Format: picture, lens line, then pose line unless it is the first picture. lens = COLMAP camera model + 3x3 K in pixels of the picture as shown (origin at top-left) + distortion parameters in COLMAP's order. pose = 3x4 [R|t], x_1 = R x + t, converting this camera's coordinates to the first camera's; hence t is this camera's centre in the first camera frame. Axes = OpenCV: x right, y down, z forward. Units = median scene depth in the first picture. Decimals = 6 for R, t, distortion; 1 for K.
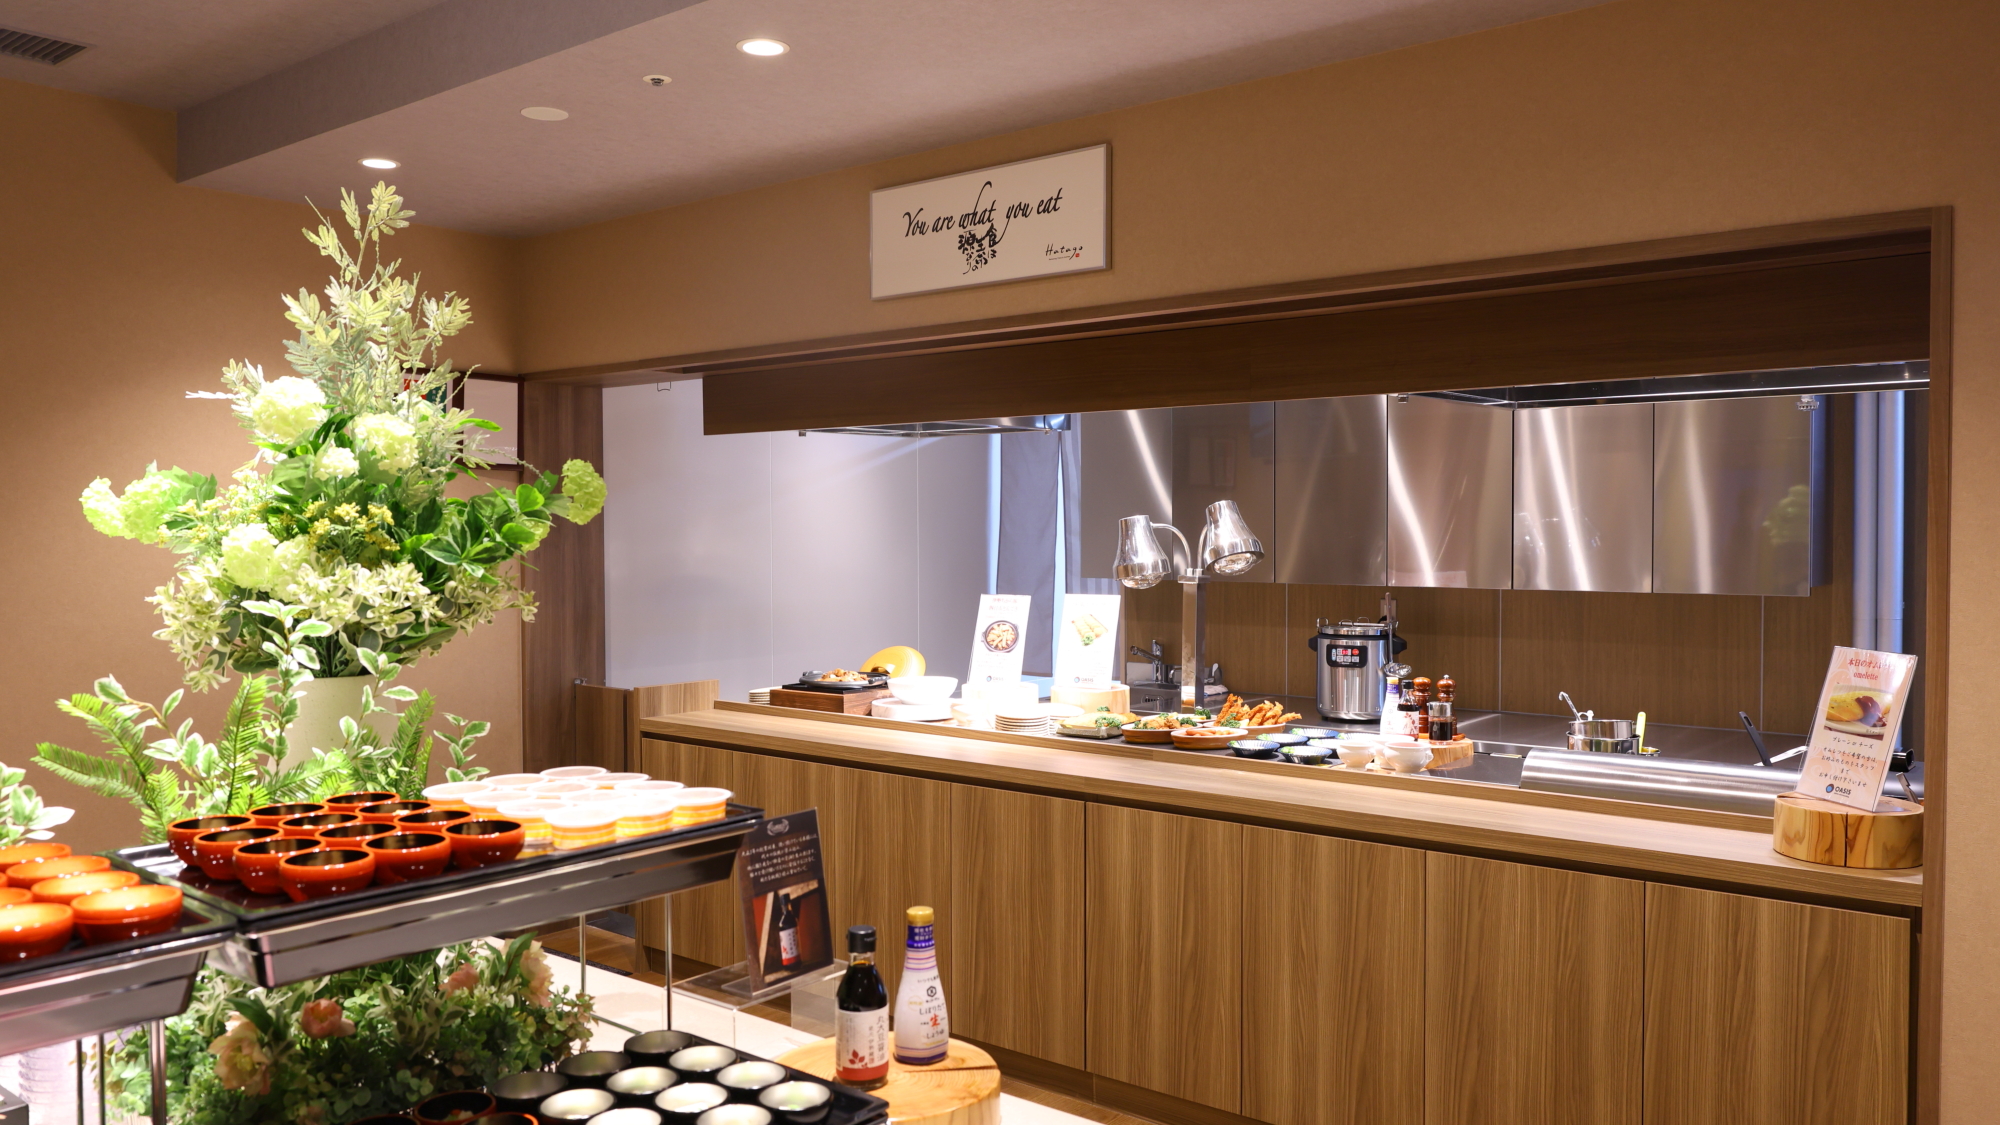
lens RADIAL K [[1596.7, 0, 903.6], [0, 1596.7, 553.3], [0, 0, 1]] dist [-0.005228, -0.001337]
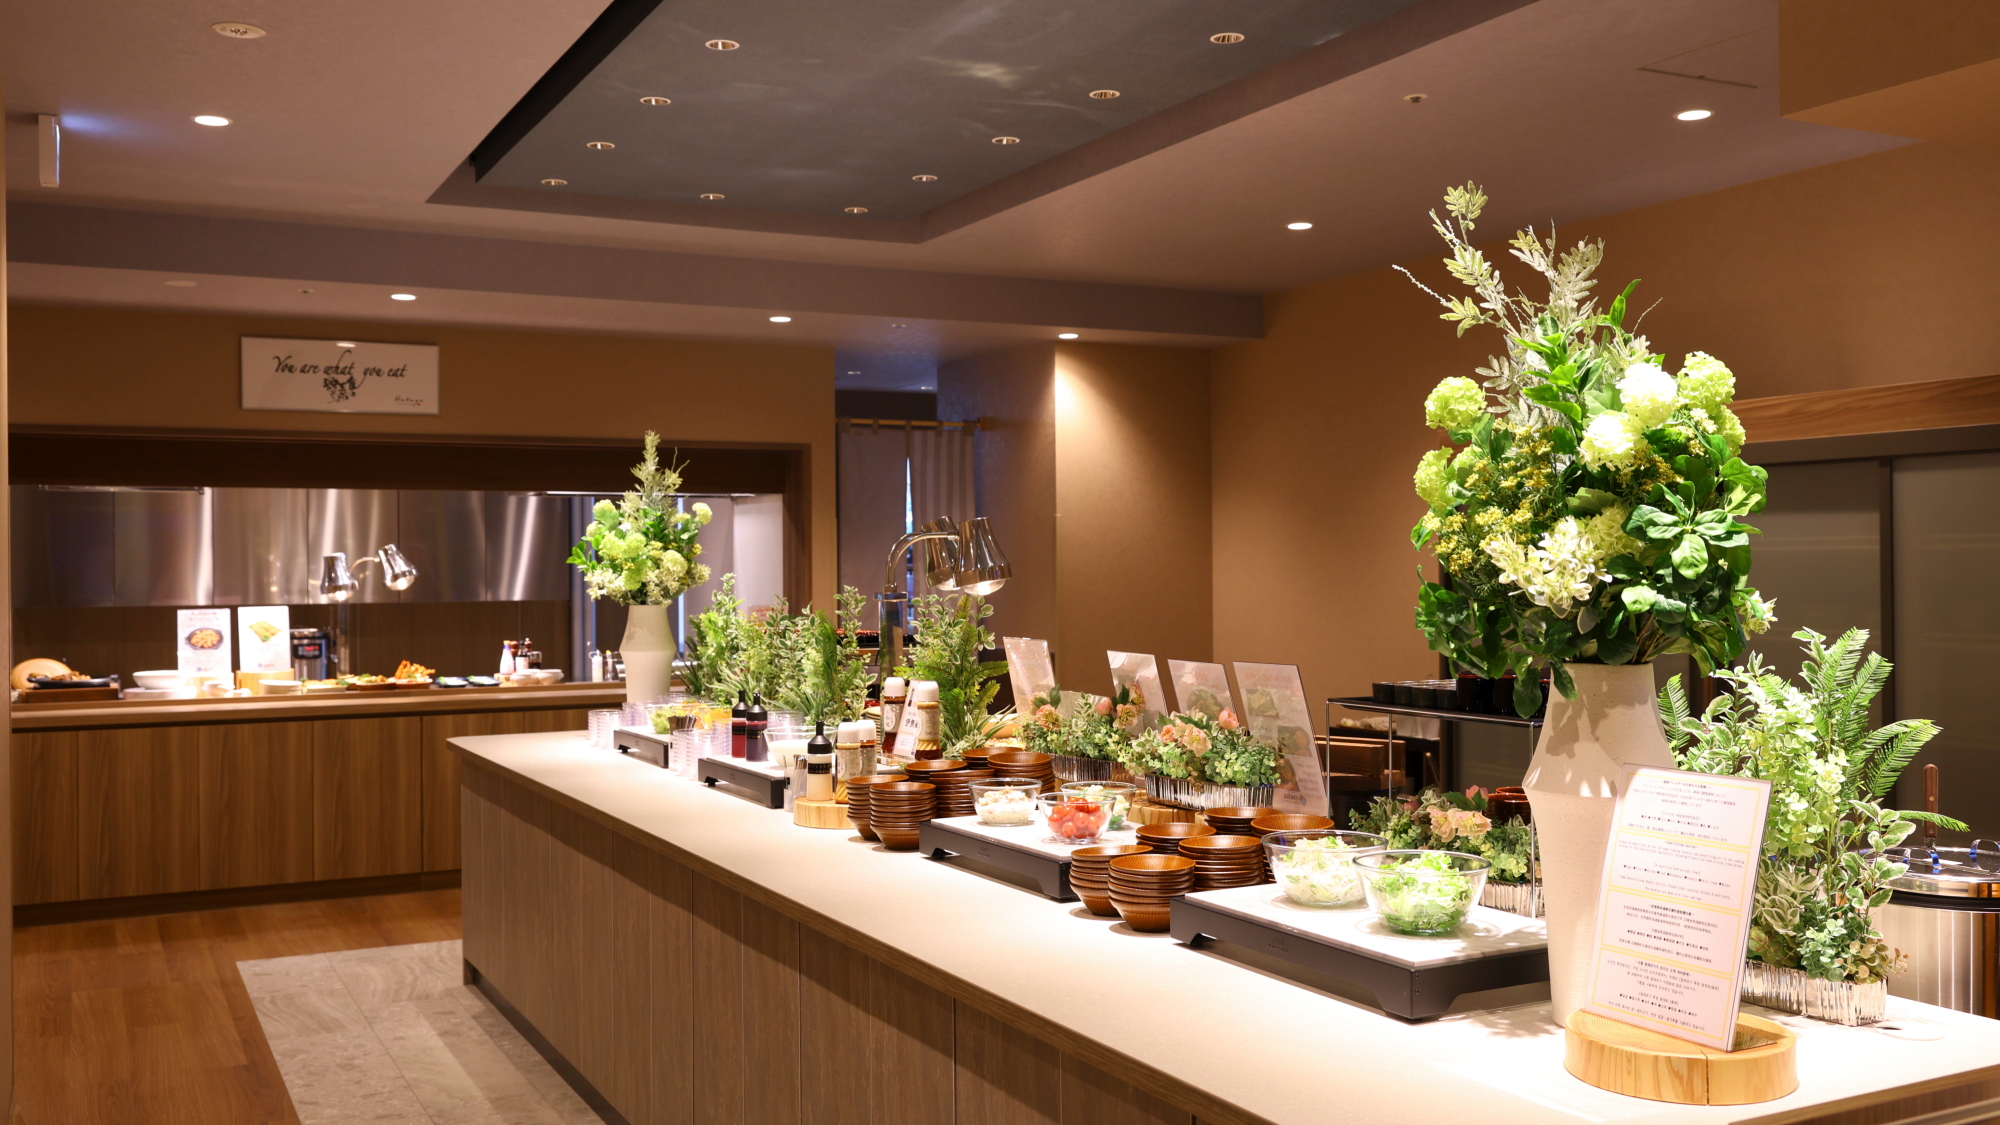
lens RADIAL K [[1778.2, 0, 1000.0], [0, 1778.2, 562.5], [0, 0, 1]] dist [-0.003237, 0.000006]
pose [[0.341915, 0.006411, 0.939709, -1.435046], [0.026617, 0.999509, -0.016504, 0.034838], [-0.939354, 0.030655, 0.341577, -0.251995]]
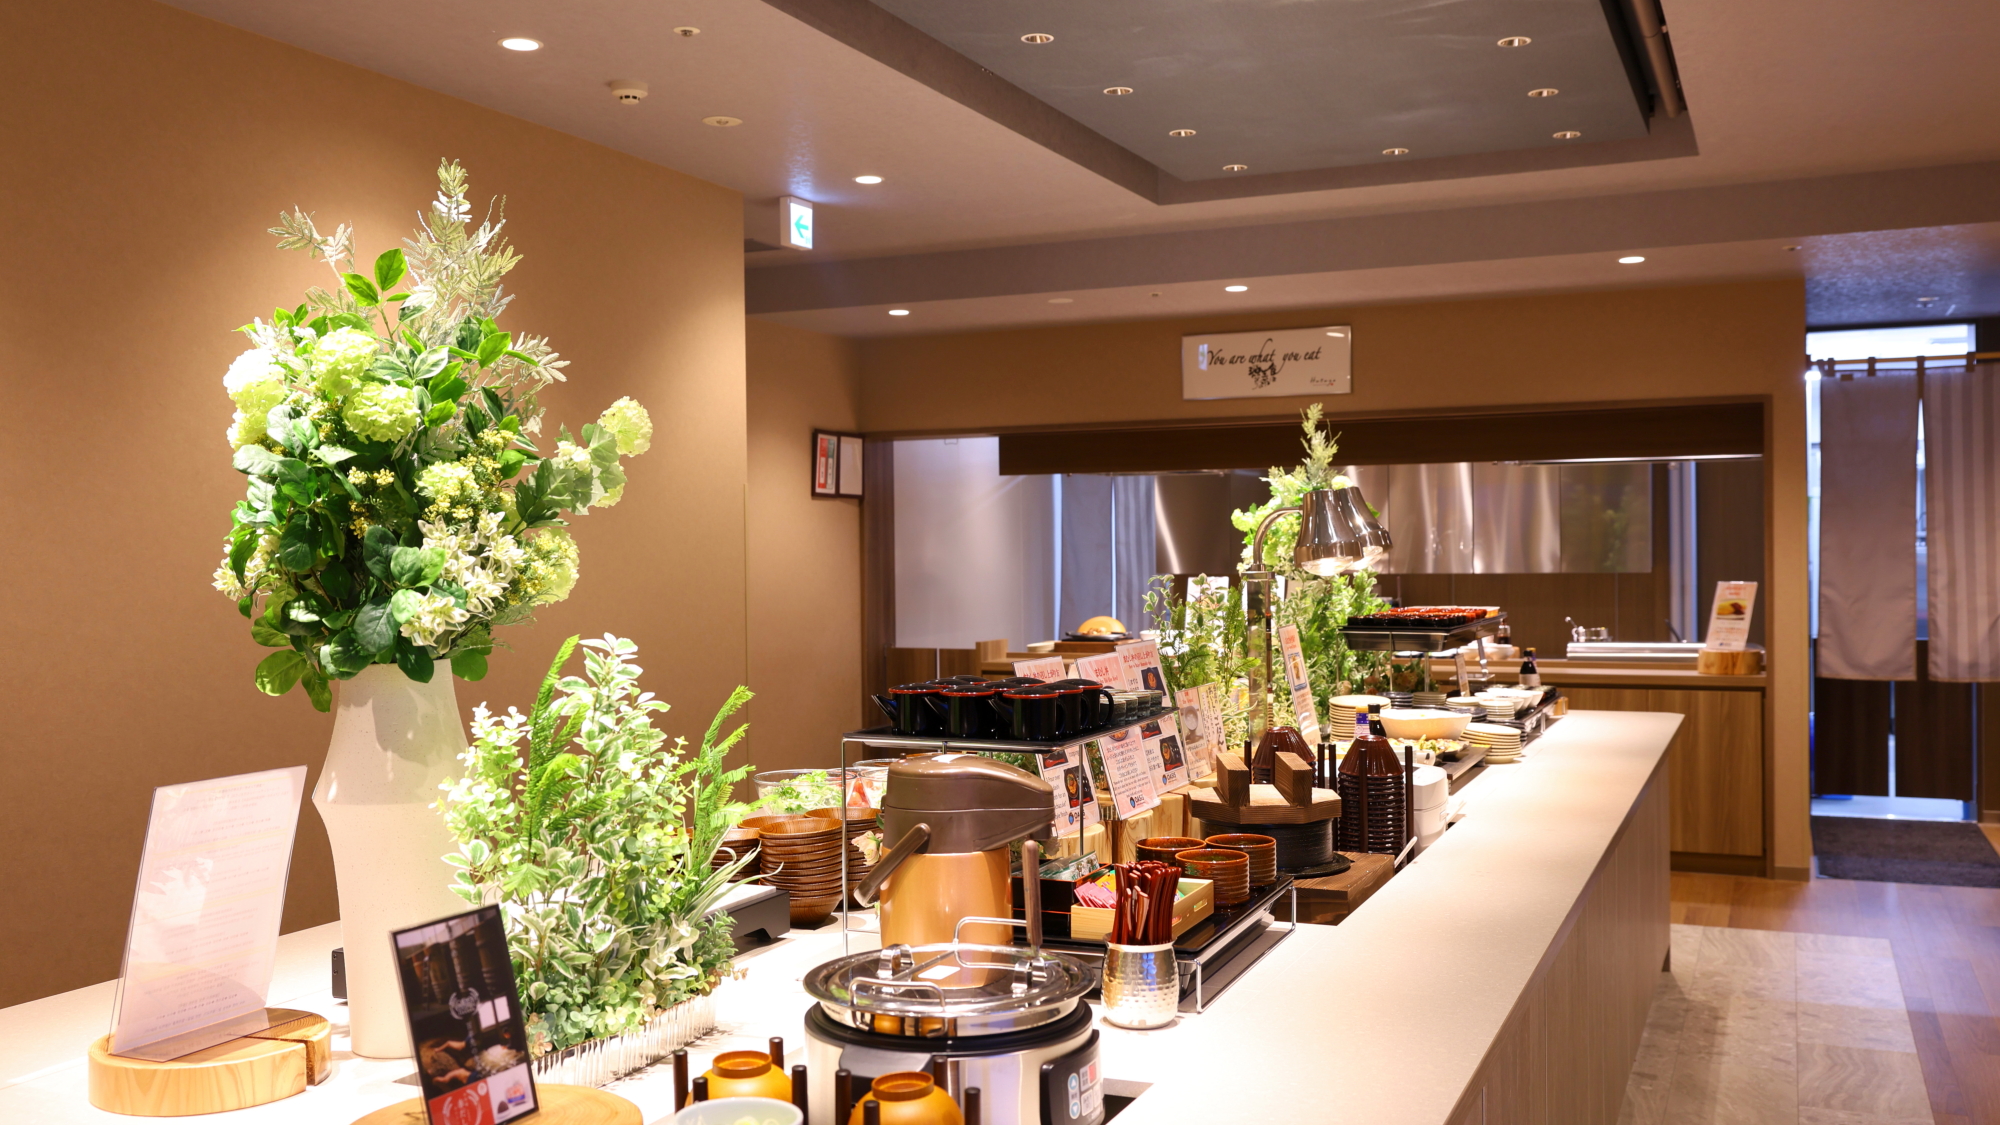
lens RADIAL K [[1778.2, 0, 1000.0], [0, 1778.2, 562.5], [0, 0, 1]] dist [-0.003237, 0.000006]
pose [[0.947905, -0.003991, 0.318529, -0.858470], [0.009212, 0.999847, -0.014885, 0.042563], [-0.318421, 0.017044, 0.947796, -0.770557]]
